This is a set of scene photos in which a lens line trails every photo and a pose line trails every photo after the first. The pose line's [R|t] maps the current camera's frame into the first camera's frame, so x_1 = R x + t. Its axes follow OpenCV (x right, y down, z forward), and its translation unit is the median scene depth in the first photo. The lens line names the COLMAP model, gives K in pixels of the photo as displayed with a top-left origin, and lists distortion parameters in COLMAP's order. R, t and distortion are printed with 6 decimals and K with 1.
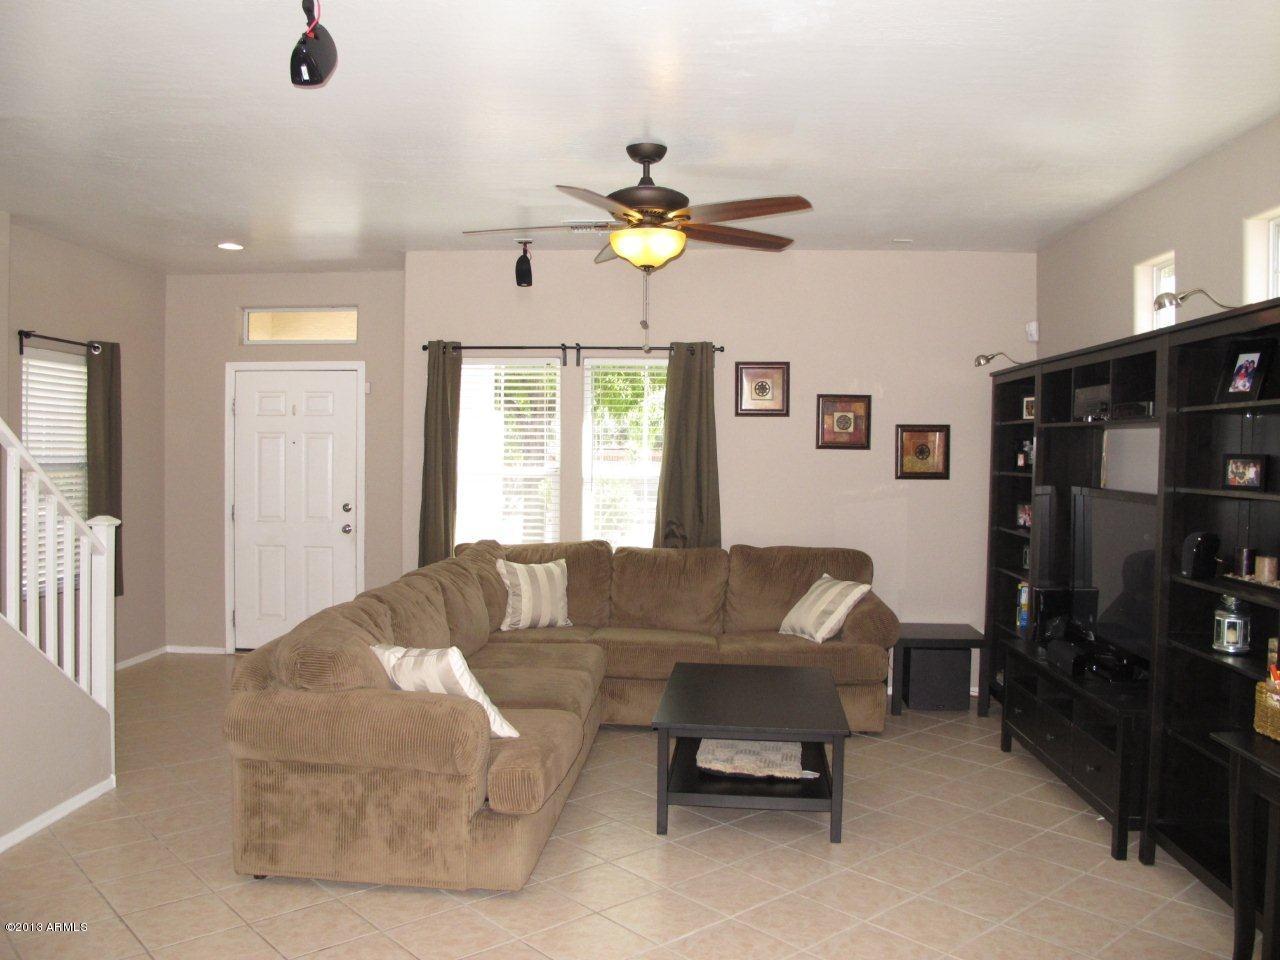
lens RADIAL K [[1053.3, 0, 632.2], [0, 1053.3, 476.2], [0, 0, 1]] dist [-0.094300, 0.009316]
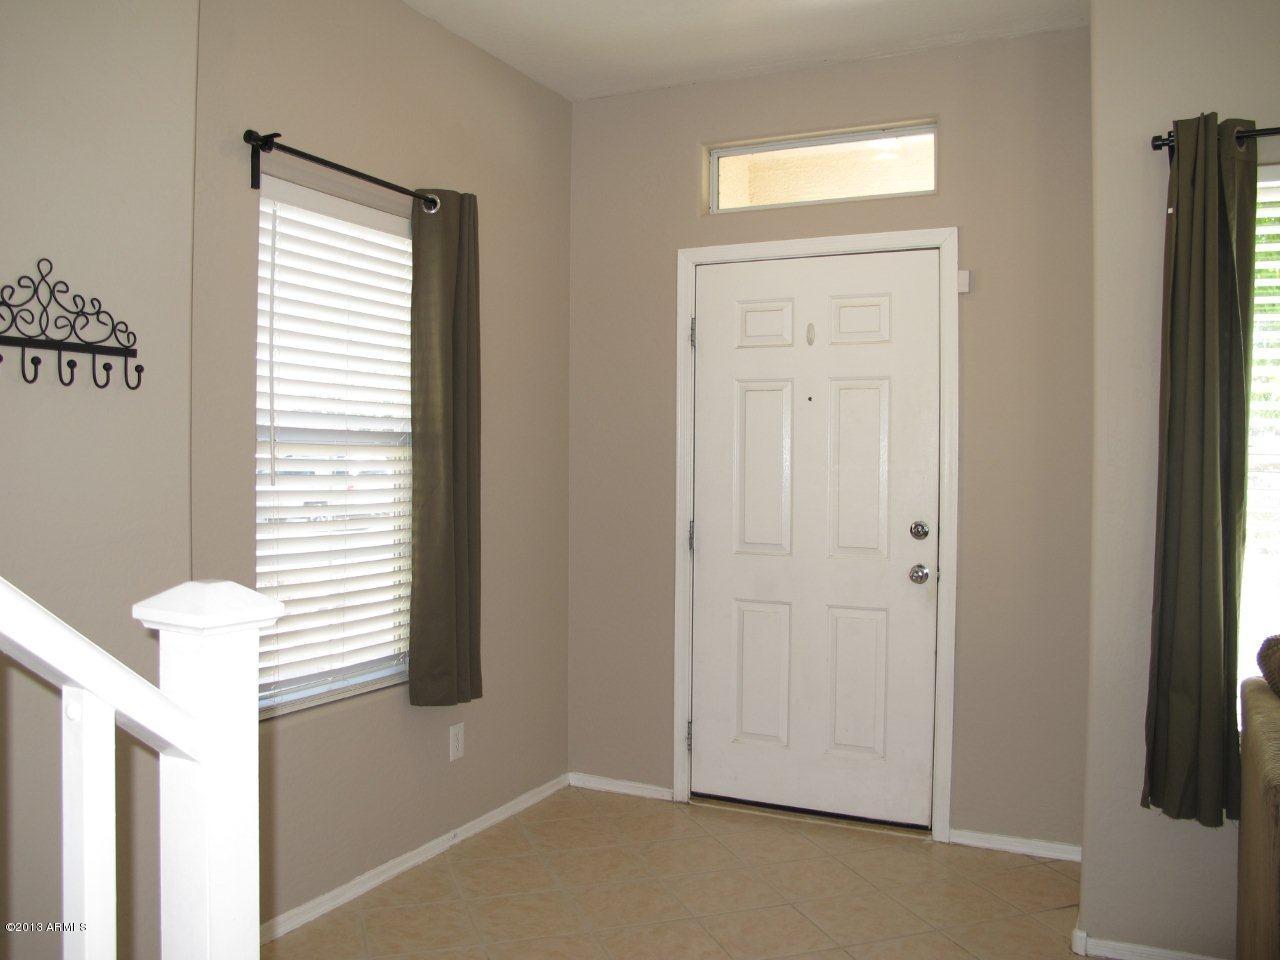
lens RADIAL K [[1053.3, 0, 641.1], [0, 1053.3, 475.5], [0, 0, 1]] dist [-0.094300, 0.009316]
pose [[0.926106, 0.005198, -0.377228, -0.211721], [-0.006872, 0.999972, -0.003094, 0.007351], [0.377201, 0.005458, 0.926115, 0.509432]]
